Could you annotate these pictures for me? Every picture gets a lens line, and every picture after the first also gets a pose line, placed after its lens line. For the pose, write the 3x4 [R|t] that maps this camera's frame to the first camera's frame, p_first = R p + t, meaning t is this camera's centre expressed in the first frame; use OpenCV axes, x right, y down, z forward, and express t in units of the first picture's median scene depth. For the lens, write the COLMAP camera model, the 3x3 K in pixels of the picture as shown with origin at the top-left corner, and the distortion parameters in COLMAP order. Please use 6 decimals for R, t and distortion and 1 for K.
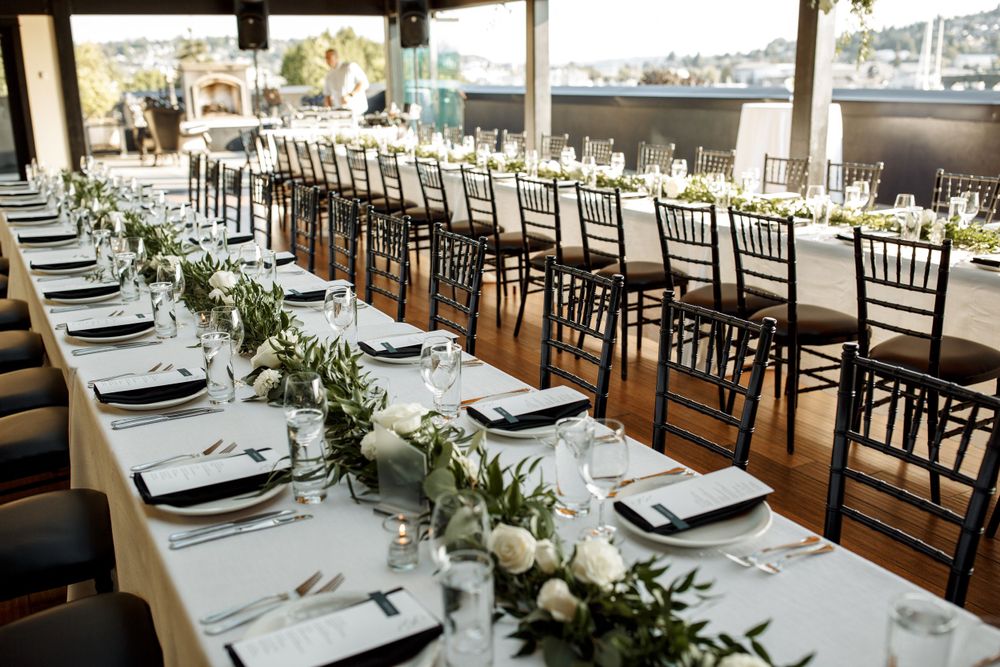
lens RADIAL K [[992.2, 0, 500.0], [0, 992.2, 333.5], [0, 0, 1]] dist [-0.014482, -0.007677]
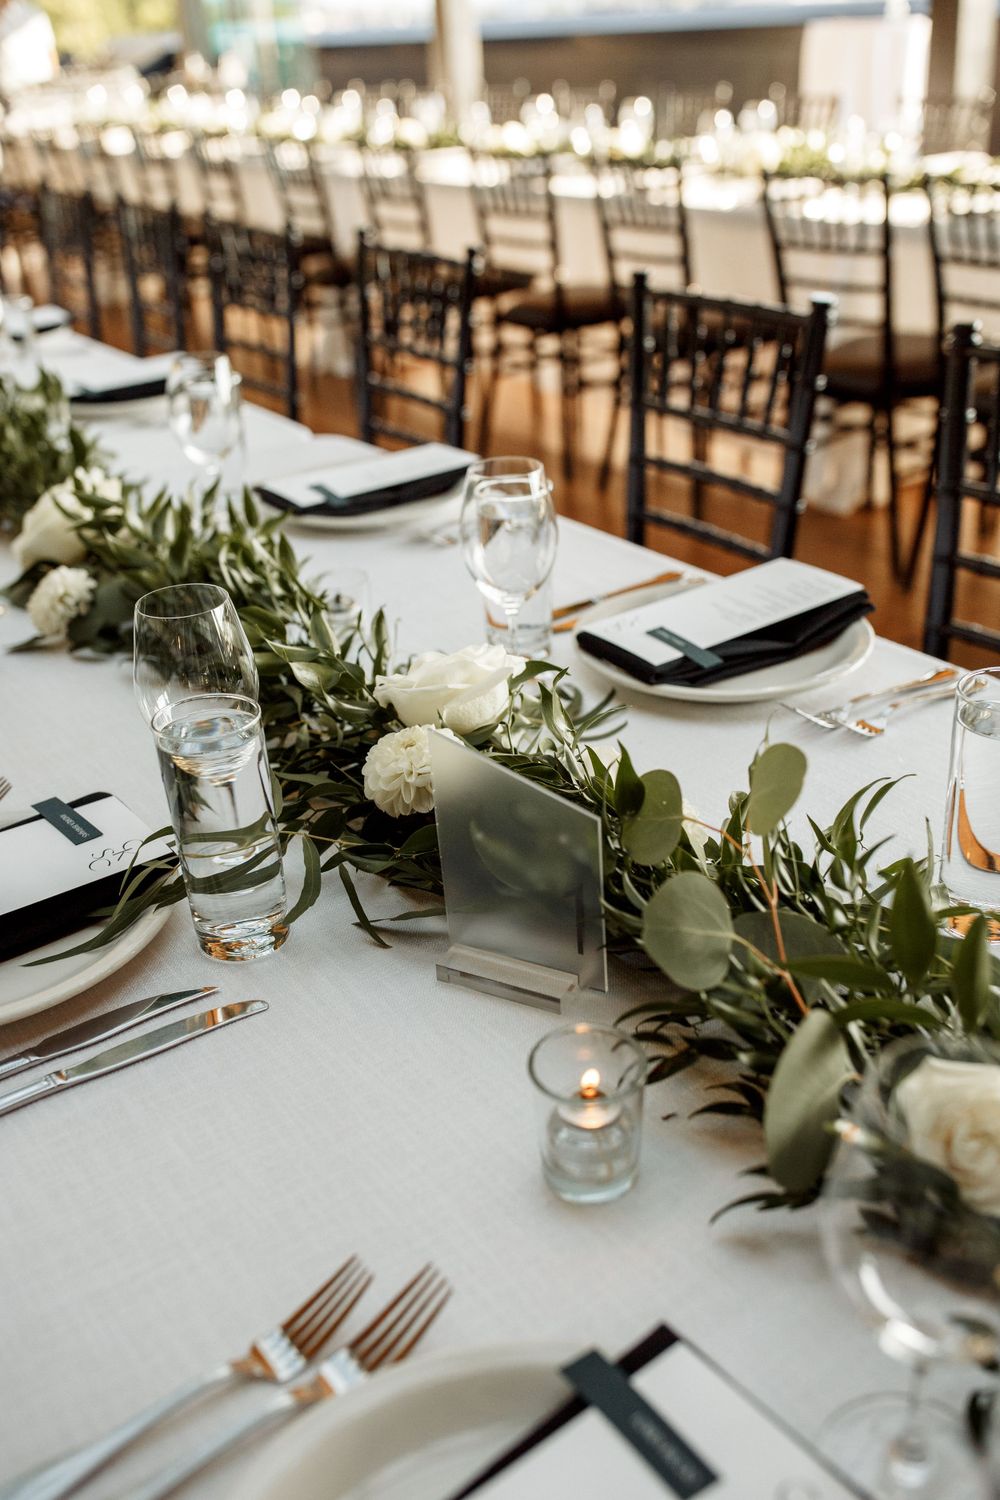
lens RADIAL K [[1448.9, 0, 500.0], [0, 1448.9, 750.0], [0, 0, 1]] dist [0.009334, -0.002969]
pose [[0.994139, -0.079310, 0.073470, -0.110618], [0.063126, 0.977541, 0.201068, 0.000314], [-0.087767, -0.195252, 0.976818, 0.413004]]
